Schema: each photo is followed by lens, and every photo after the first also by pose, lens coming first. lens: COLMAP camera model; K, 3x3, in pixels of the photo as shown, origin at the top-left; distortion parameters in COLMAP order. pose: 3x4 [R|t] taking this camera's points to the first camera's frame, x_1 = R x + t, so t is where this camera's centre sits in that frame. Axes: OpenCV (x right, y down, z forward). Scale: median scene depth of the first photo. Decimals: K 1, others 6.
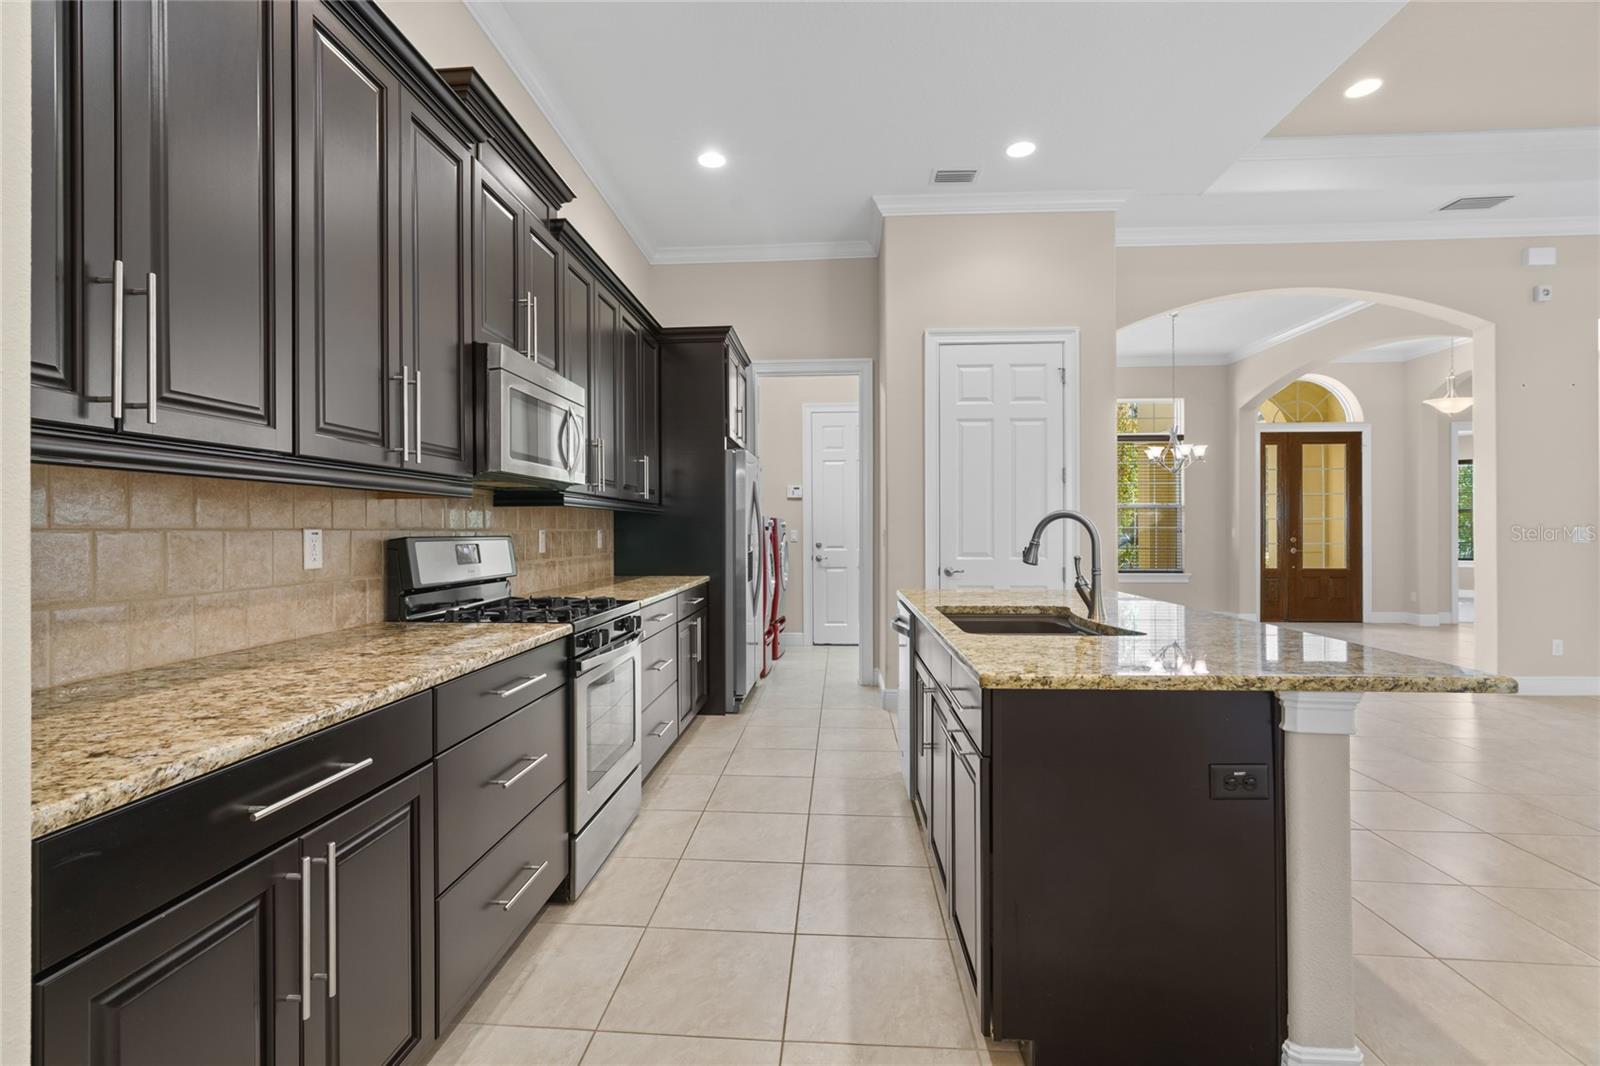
lens RADIAL K [[712.3, 0, 794.8], [0, 712.3, 528.2], [0, 0, 1]] dist [-0.001101, 0.000152]
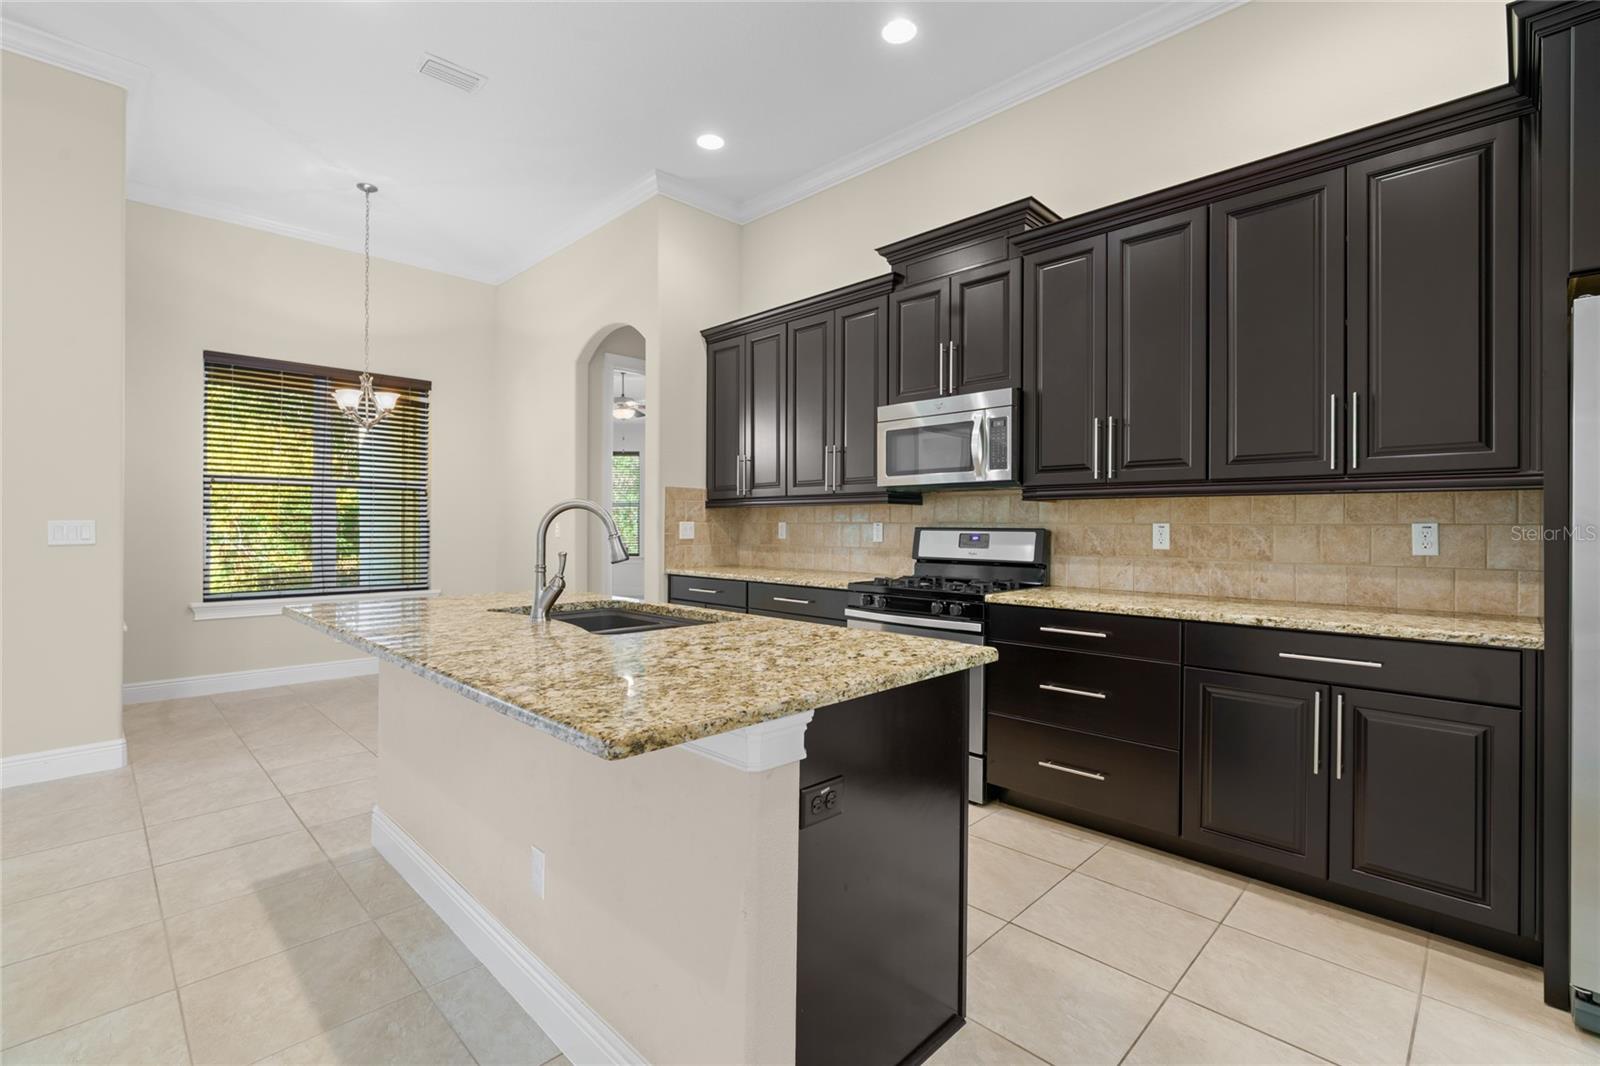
lens RADIAL K [[712.3, 0, 794.8], [0, 712.3, 528.2], [0, 0, 1]] dist [-0.001101, 0.000152]
pose [[-0.657681, 0.002684, -0.753292, 1.039042], [-0.000496, 0.999992, 0.003996, 0.008302], [0.753296, 0.003002, -0.657675, 2.143046]]
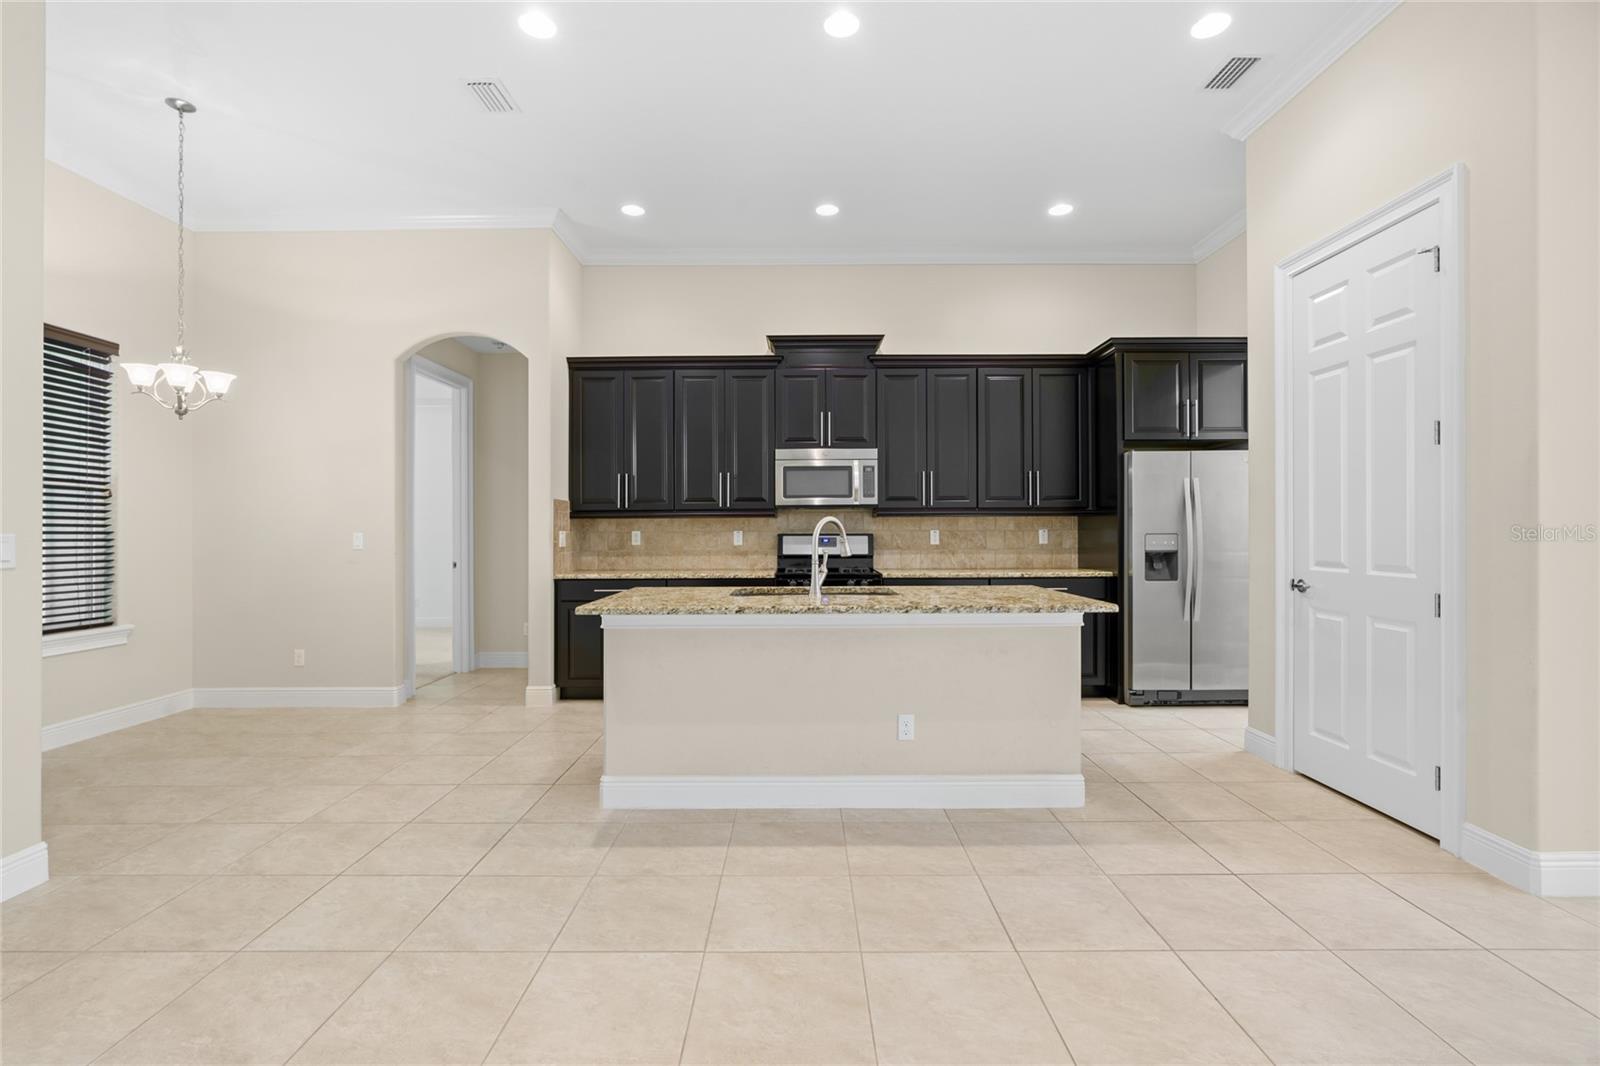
lens RADIAL K [[715.7, 0, 800.0], [0, 715.7, 533.0], [0, 0, 1]] dist [-0.001045, 0.000135]
pose [[0.066978, 0.003113, -0.997750, 2.107570], [0.007135, 0.999968, 0.003599, 0.001035], [0.997729, -0.007360, 0.066954, 1.027735]]
